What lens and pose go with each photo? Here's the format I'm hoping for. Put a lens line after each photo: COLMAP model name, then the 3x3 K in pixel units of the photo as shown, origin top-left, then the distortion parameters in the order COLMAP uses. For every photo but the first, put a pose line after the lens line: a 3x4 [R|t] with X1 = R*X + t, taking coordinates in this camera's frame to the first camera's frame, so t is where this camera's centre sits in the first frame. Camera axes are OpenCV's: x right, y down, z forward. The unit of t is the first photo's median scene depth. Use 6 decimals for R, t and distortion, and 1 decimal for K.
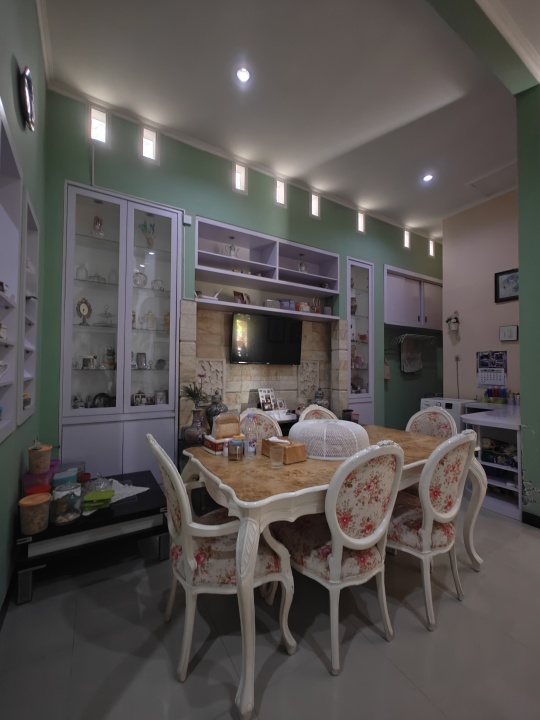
lens RADIAL K [[302.6, 0, 268.8], [0, 302.6, 361.3], [0, 0, 1]] dist [-0.001663, -0.000082]
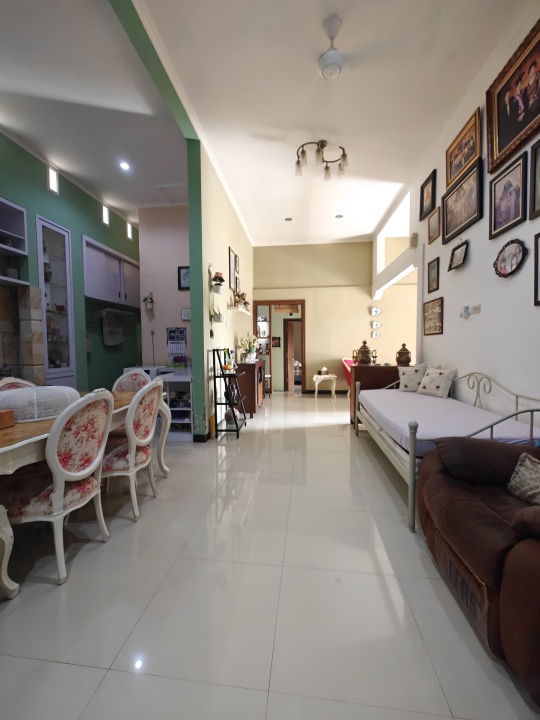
lens RADIAL K [[302.6, 0, 268.8], [0, 302.6, 361.3], [0, 0, 1]] dist [-0.001663, -0.000082]
pose [[0.607436, -0.053125, 0.792591, -0.085680], [-0.008158, 0.997291, 0.073098, 0.019576], [-0.794327, -0.050868, 0.605357, -0.156867]]
